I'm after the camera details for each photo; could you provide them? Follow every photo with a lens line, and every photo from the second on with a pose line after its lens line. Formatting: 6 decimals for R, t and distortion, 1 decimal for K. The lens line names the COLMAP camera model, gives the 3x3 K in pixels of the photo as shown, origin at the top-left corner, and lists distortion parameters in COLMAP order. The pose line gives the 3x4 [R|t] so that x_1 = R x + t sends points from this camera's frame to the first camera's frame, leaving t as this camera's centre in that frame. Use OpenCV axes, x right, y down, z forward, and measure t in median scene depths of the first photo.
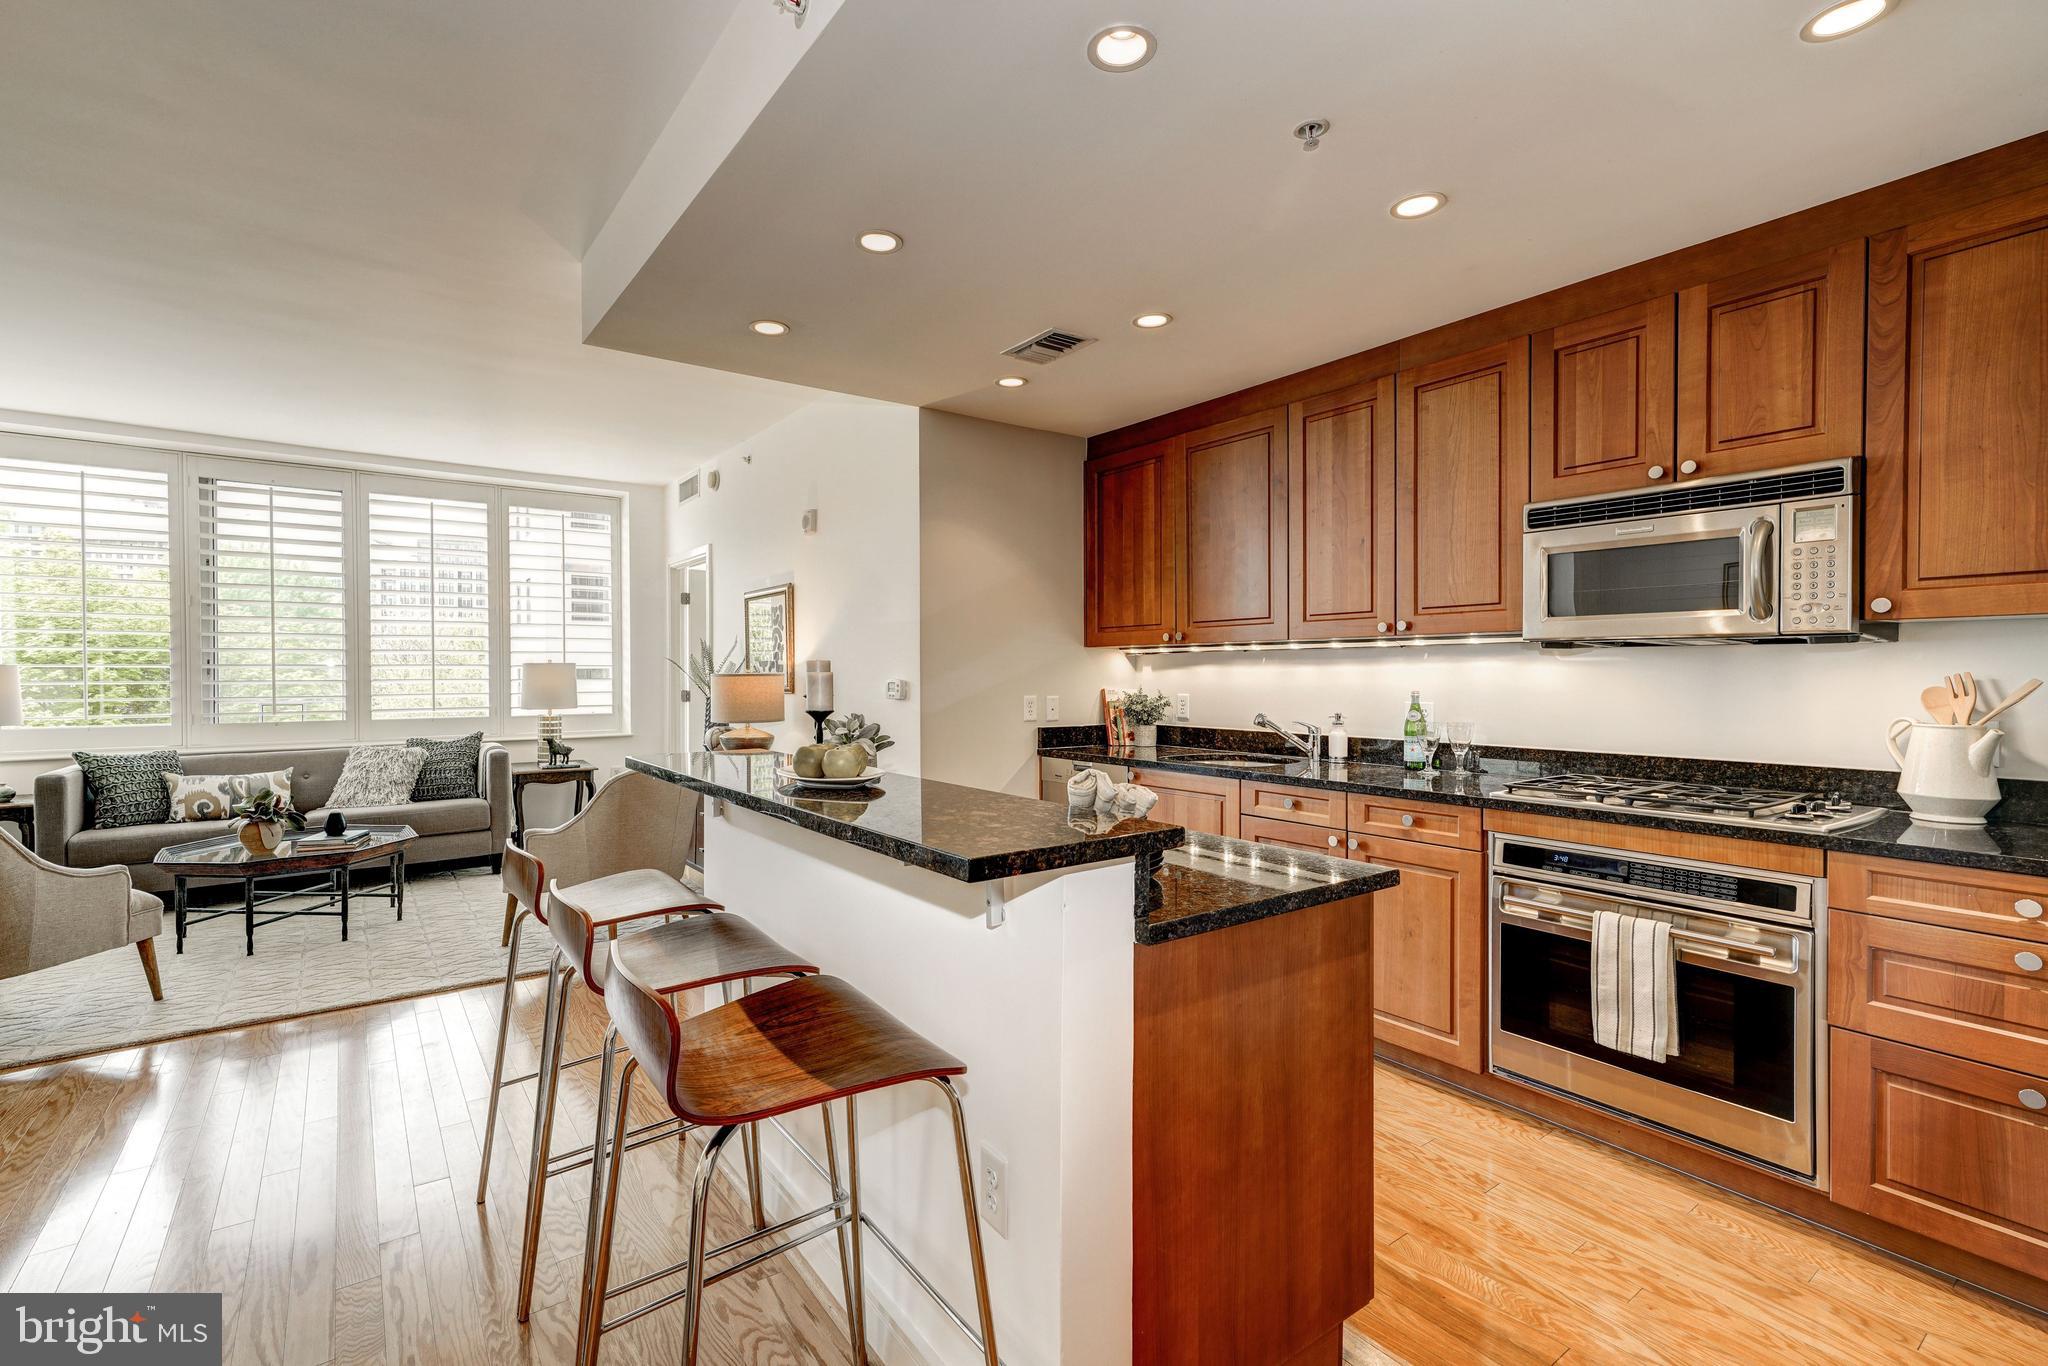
lens RADIAL K [[911.7, 0, 1008.9], [0, 911.7, 679.5], [0, 0, 1]] dist [0.001588, 0.000032]
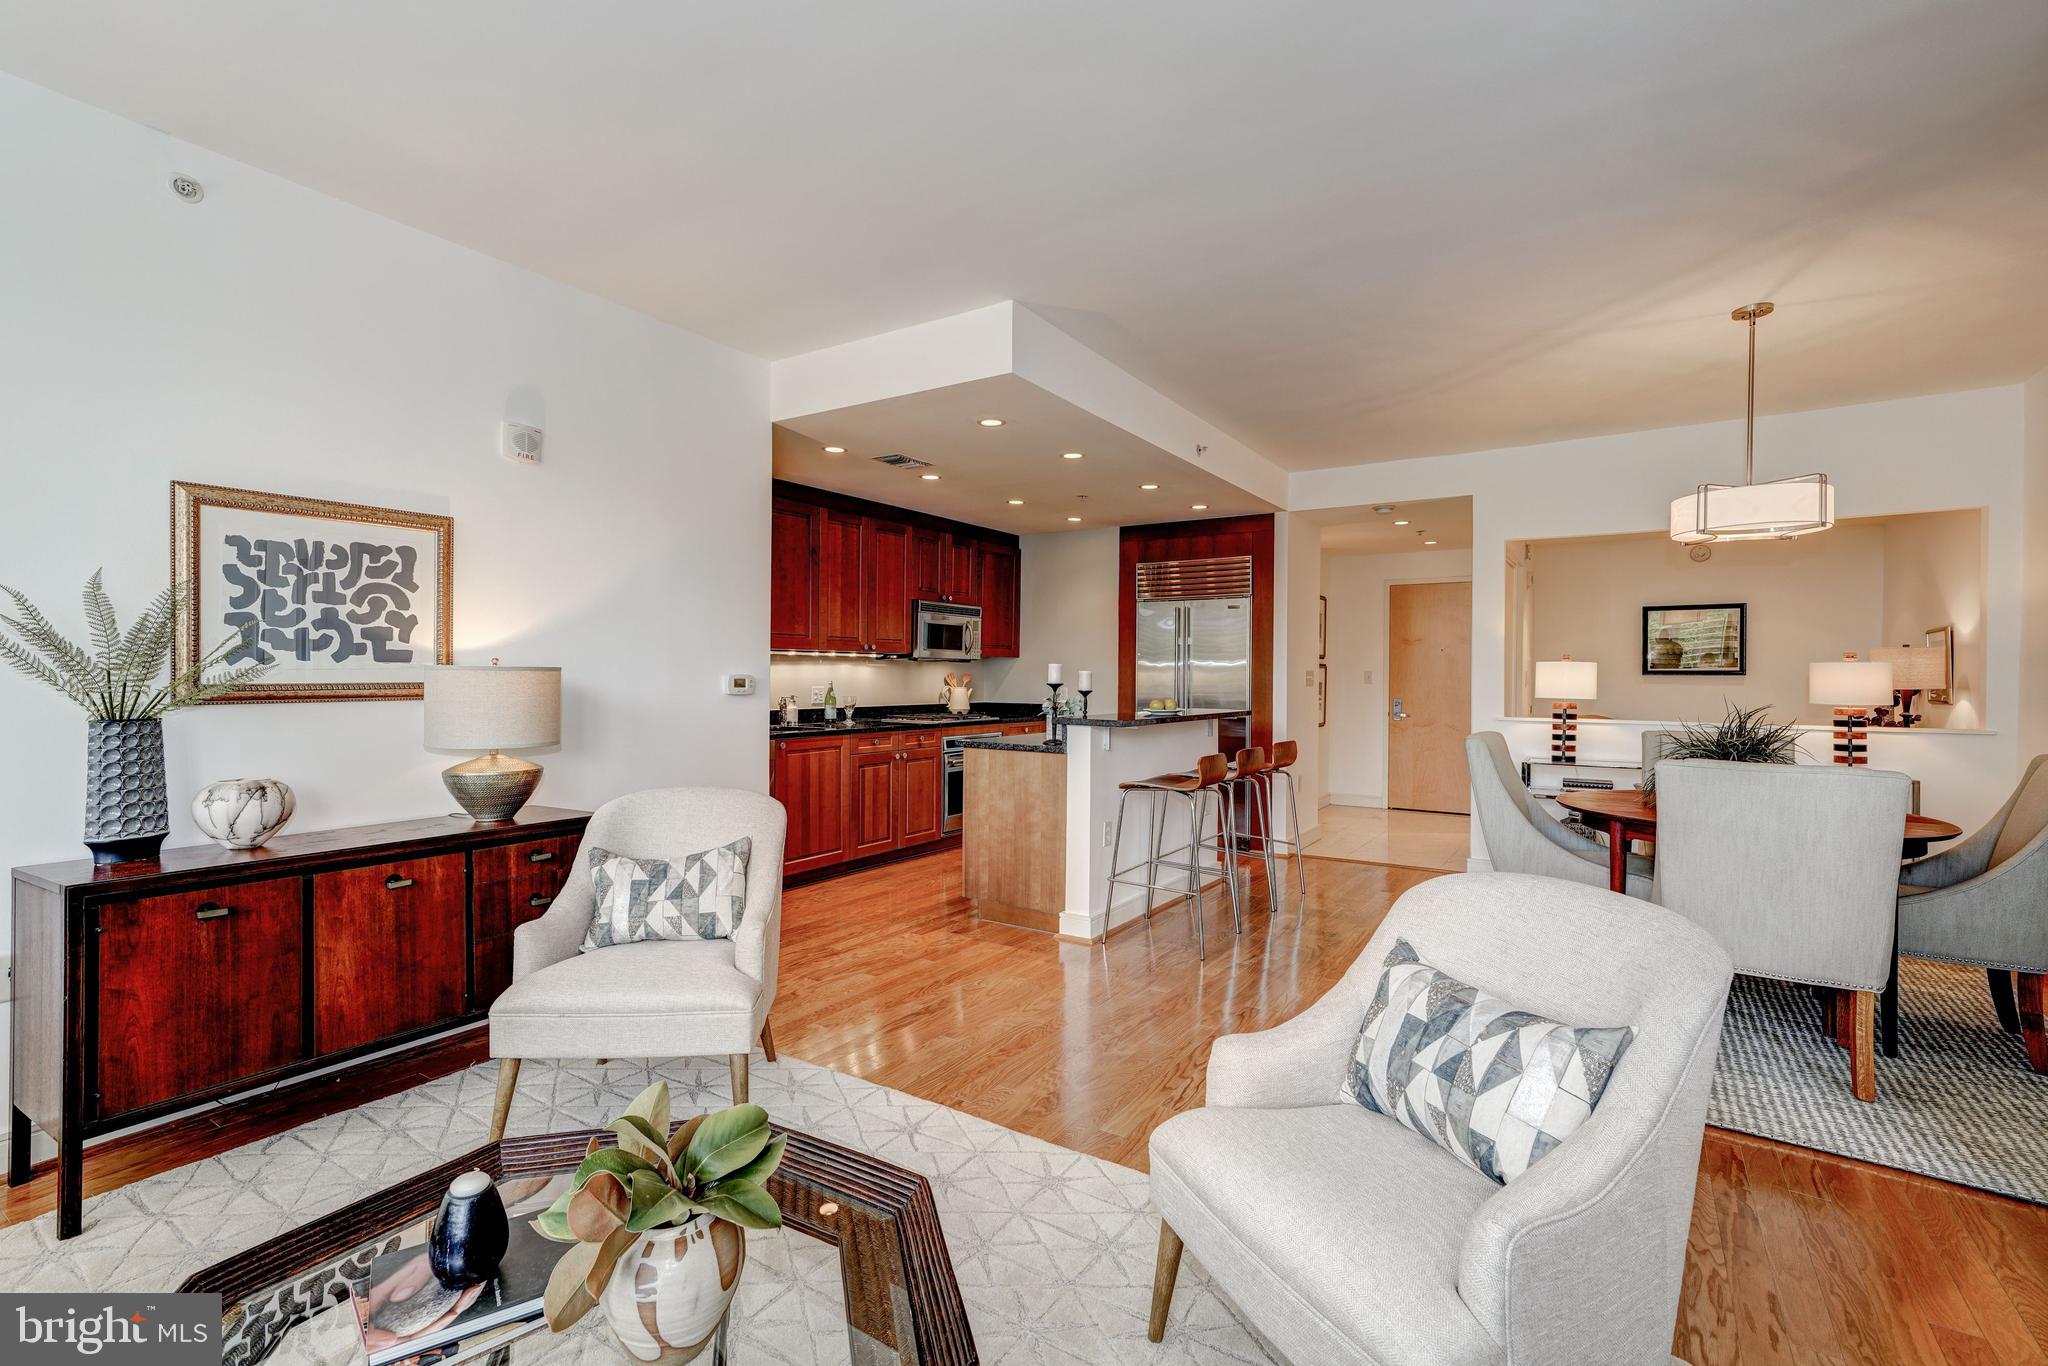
lens RADIAL K [[911.7, 0, 1008.9], [0, 911.7, 679.5], [0, 0, 1]] dist [0.001588, 0.000032]
pose [[-0.331234, -0.006588, 0.943526, -1.405624], [-0.001582, 0.999978, 0.006427, -0.001666], [-0.943547, 0.000637, -0.331237, 1.268285]]
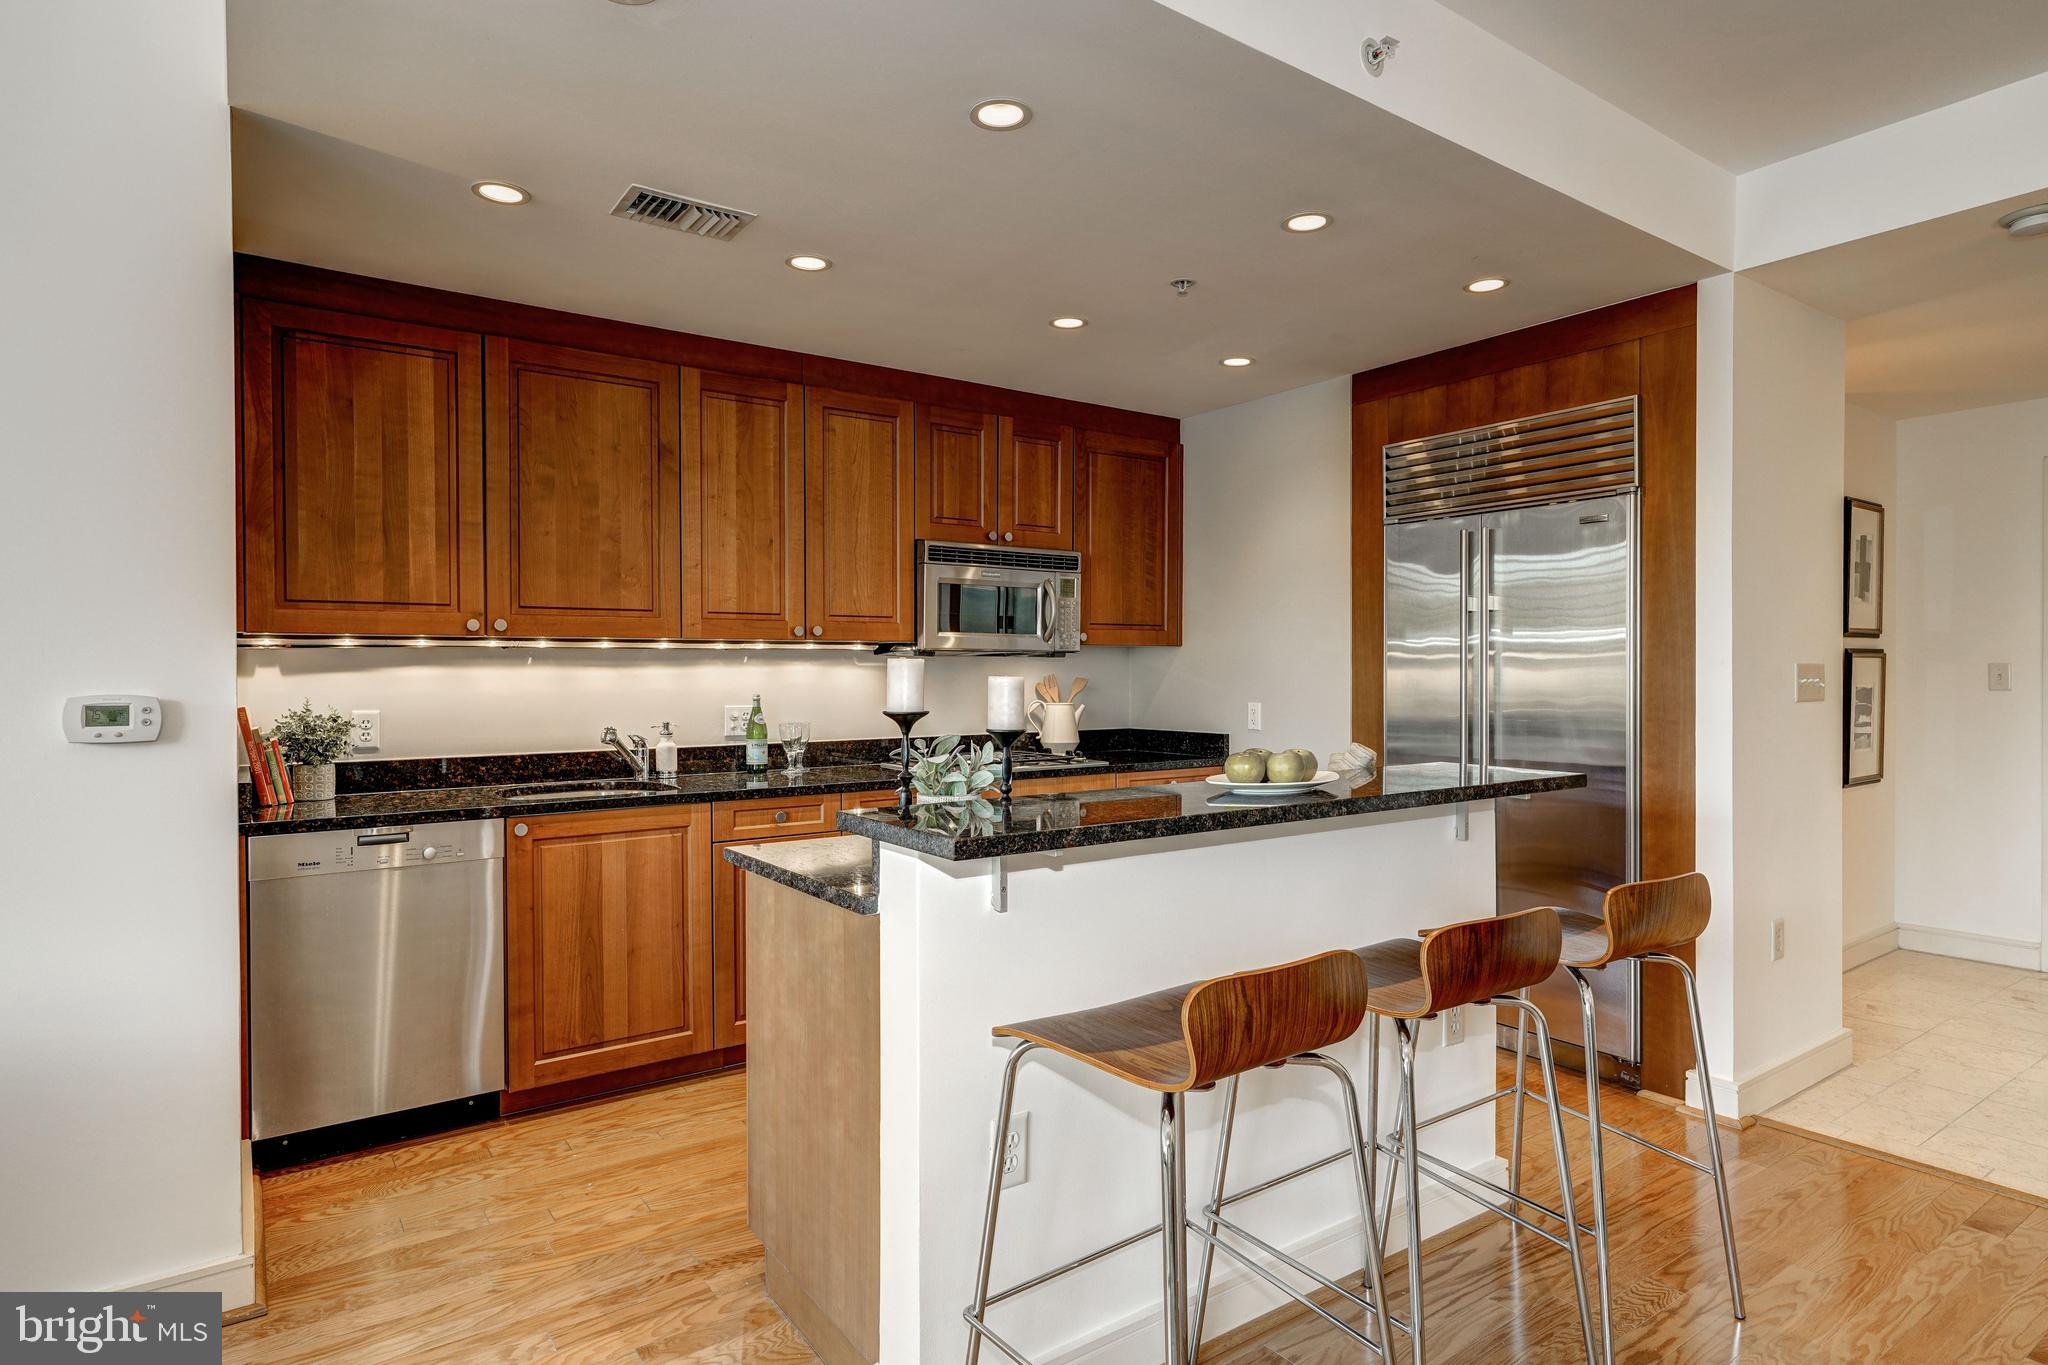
lens RADIAL K [[1089.5, 0, 1024.0], [0, 1089.5, 682.5], [0, 0, 1]] dist [0.001514, 0.000426]
pose [[0.023302, -0.008449, 0.999693, -0.743615], [0.010043, 0.999916, 0.008217, -0.007070], [-0.999678, 0.009848, 0.023385, 0.673375]]
